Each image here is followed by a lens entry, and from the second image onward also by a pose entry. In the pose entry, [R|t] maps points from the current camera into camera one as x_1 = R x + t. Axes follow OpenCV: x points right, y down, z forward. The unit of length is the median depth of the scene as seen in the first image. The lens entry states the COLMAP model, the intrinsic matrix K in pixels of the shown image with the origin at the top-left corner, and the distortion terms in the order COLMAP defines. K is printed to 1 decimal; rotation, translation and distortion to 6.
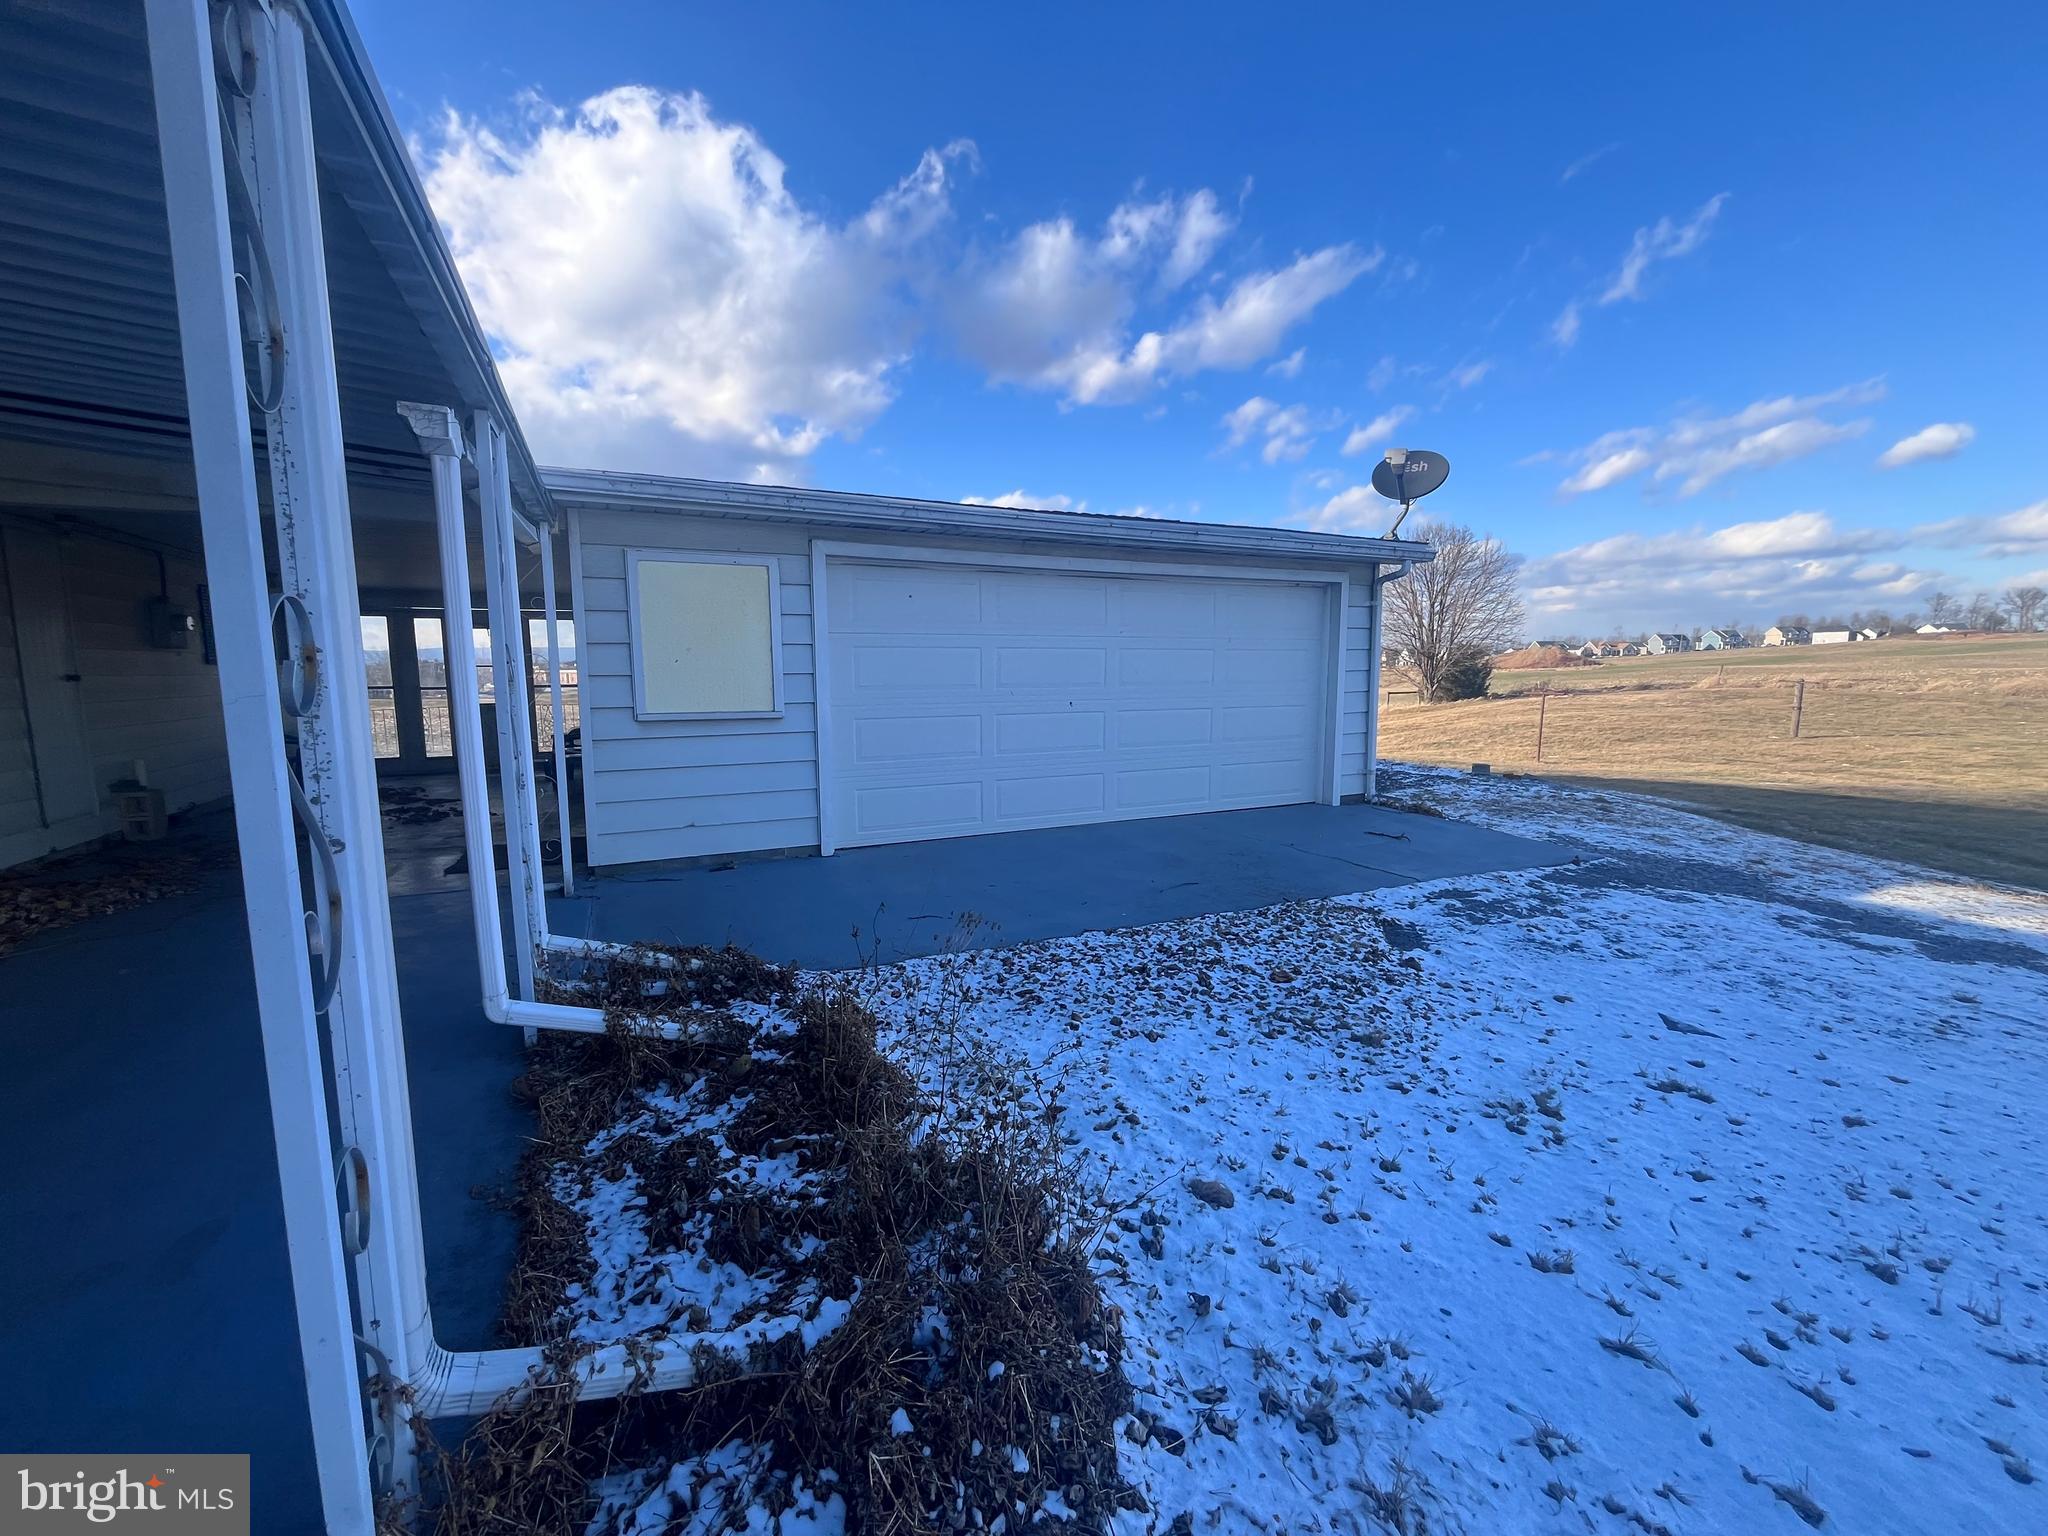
lens RADIAL K [[810.6, 0, 1006.9], [0, 810.6, 764.3], [0, 0, 1]] dist [-0.029343, -0.000102]
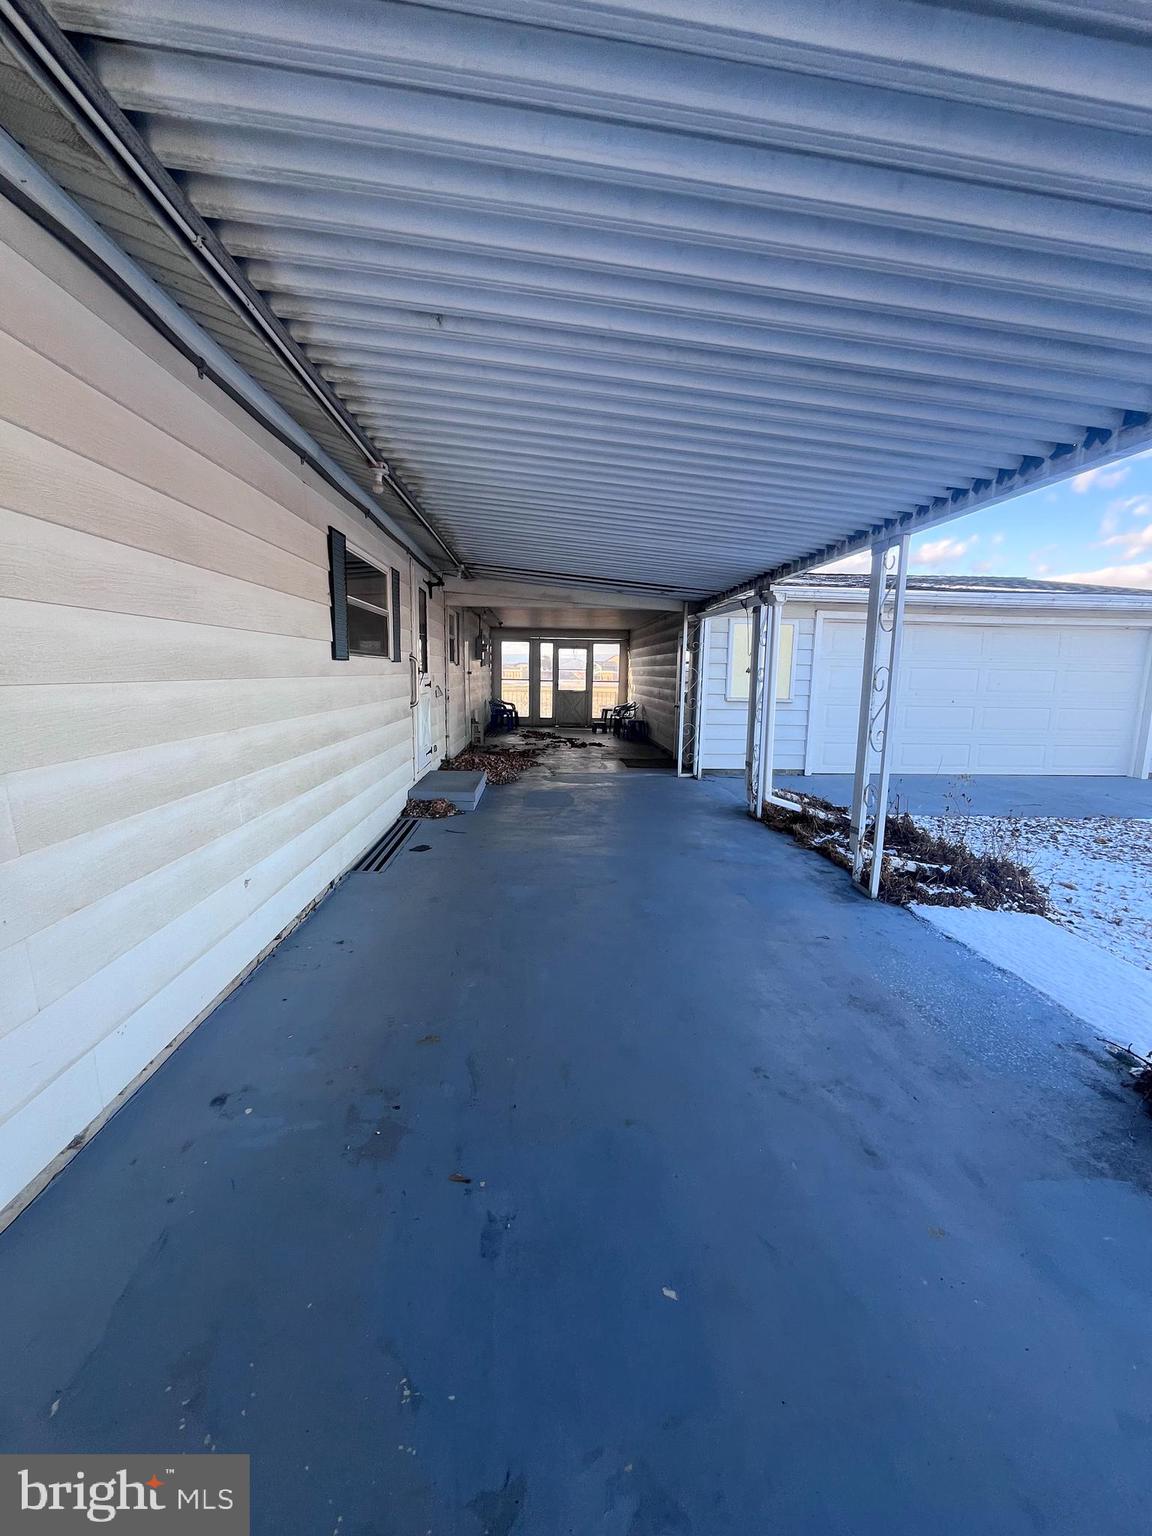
lens RADIAL K [[623.1, 0, 574.5], [0, 623.1, 764.6], [0, 0, 1]] dist [-0.001049, -0.000321]
pose [[0.932535, 0.077576, -0.352648, -0.170557], [-0.067151, 0.996870, 0.041720, 0.048352], [0.354781, -0.015225, 0.934826, -0.445672]]
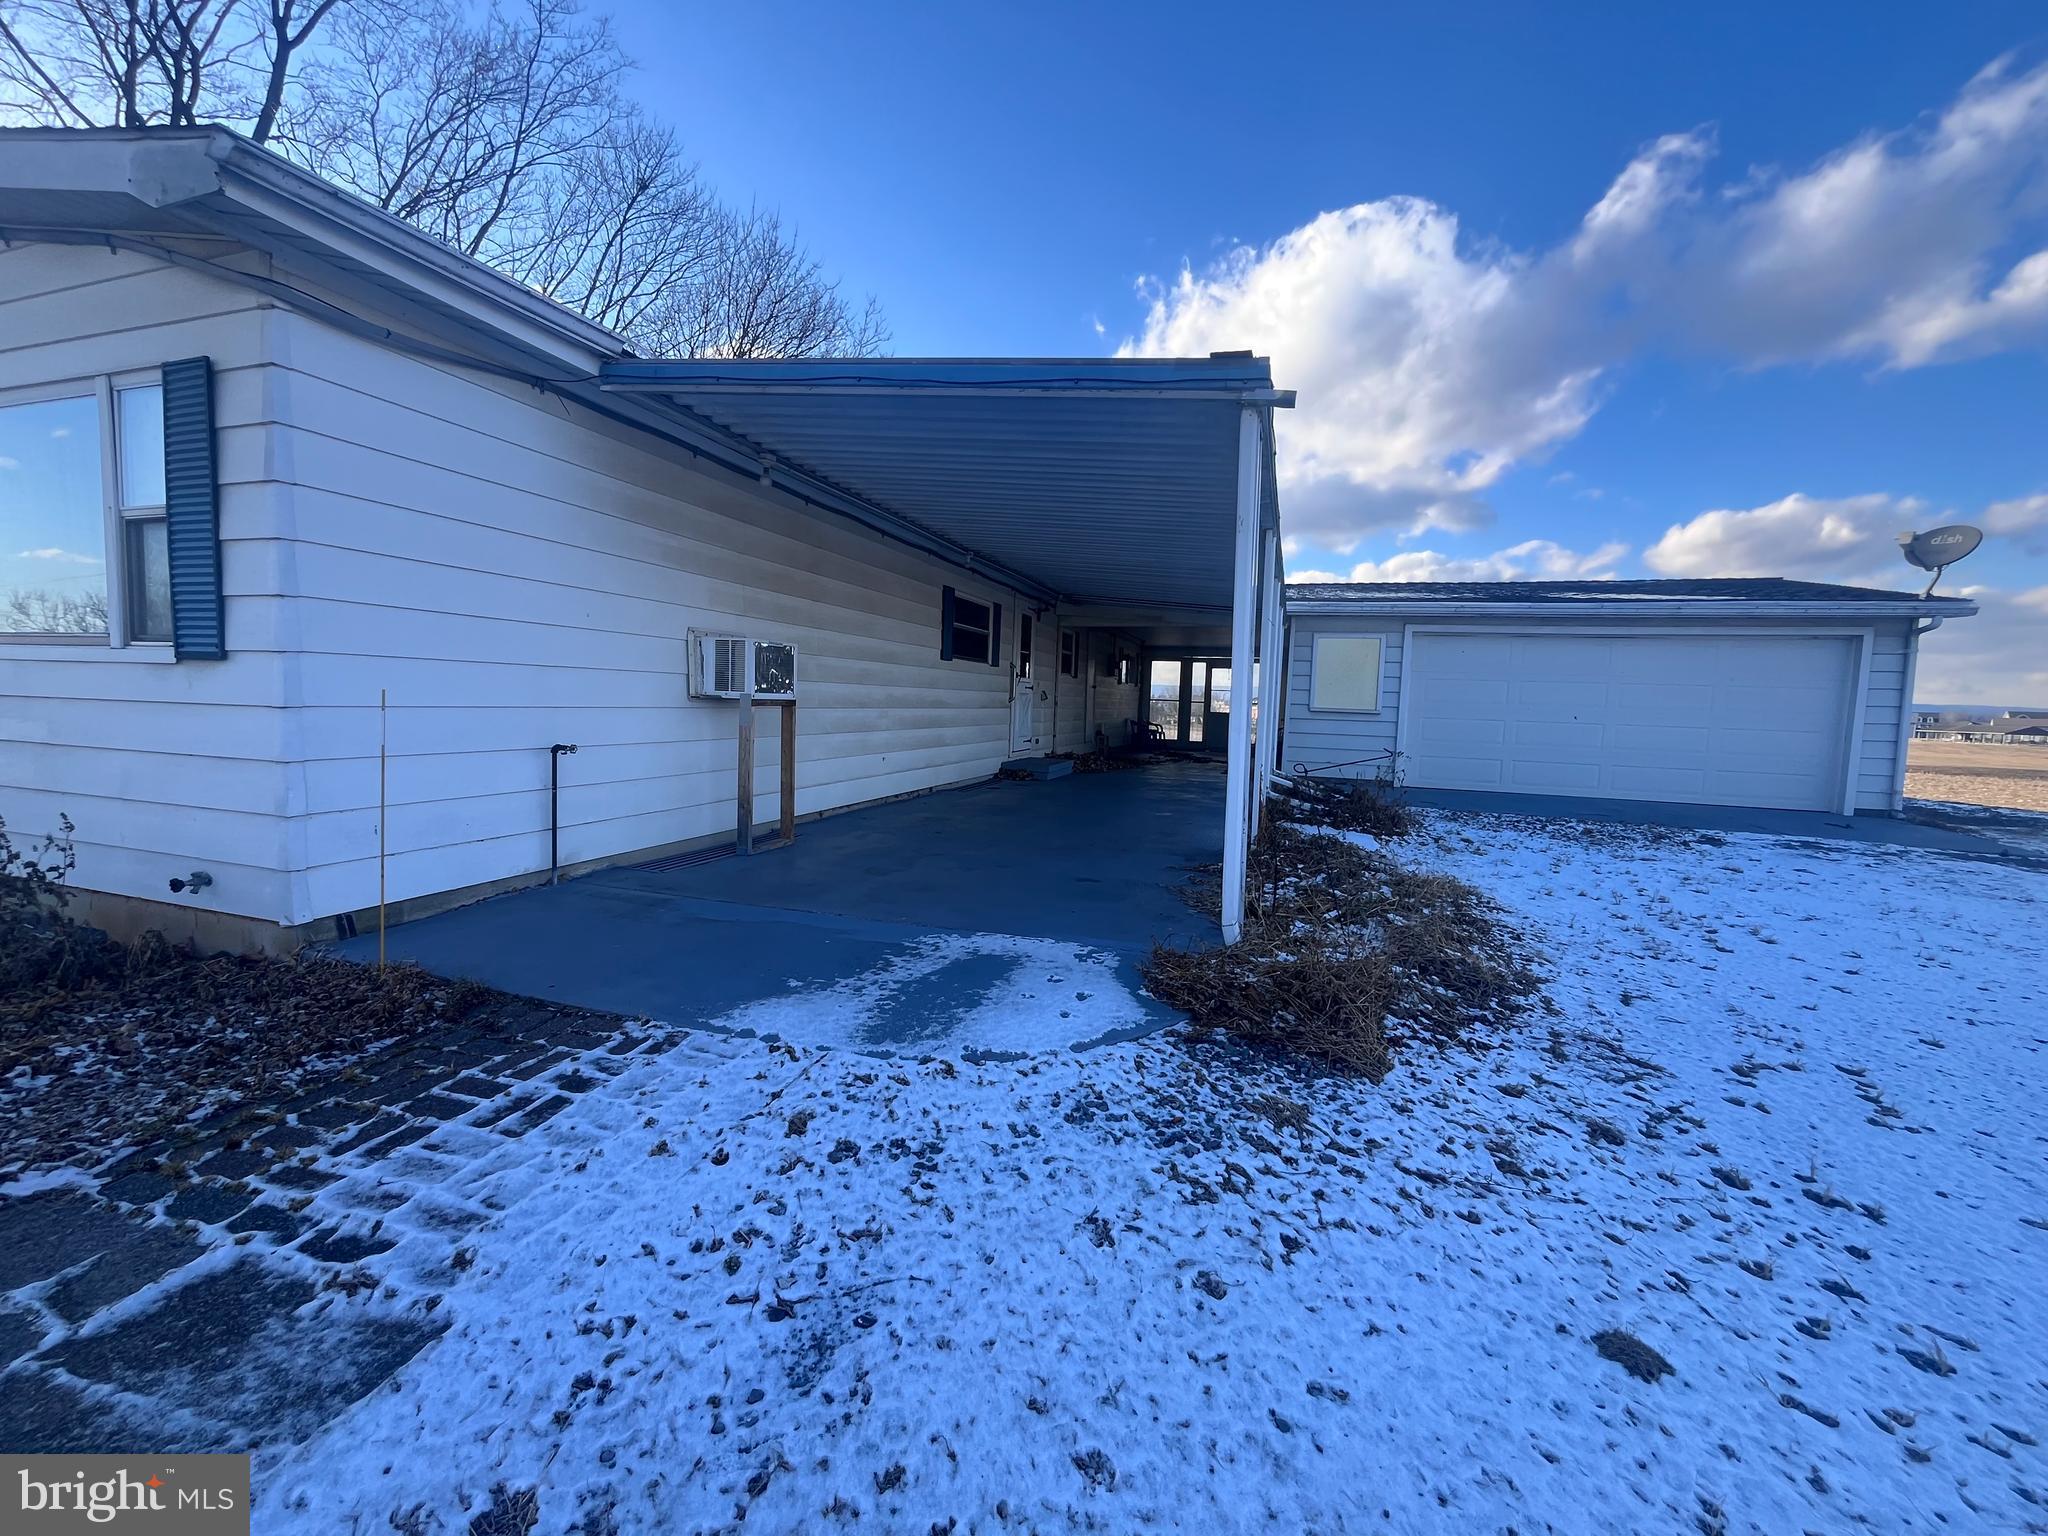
lens RADIAL K [[830.8, 0, 1026.3], [0, 830.8, 759.2], [0, 0, 1]] dist [-0.001049, -0.000321]
pose [[0.744597, 0.078733, -0.662855, 0.327991], [-0.116682, 0.993083, -0.013114, 0.136733], [0.657237, 0.087108, 0.748633, -0.819201]]
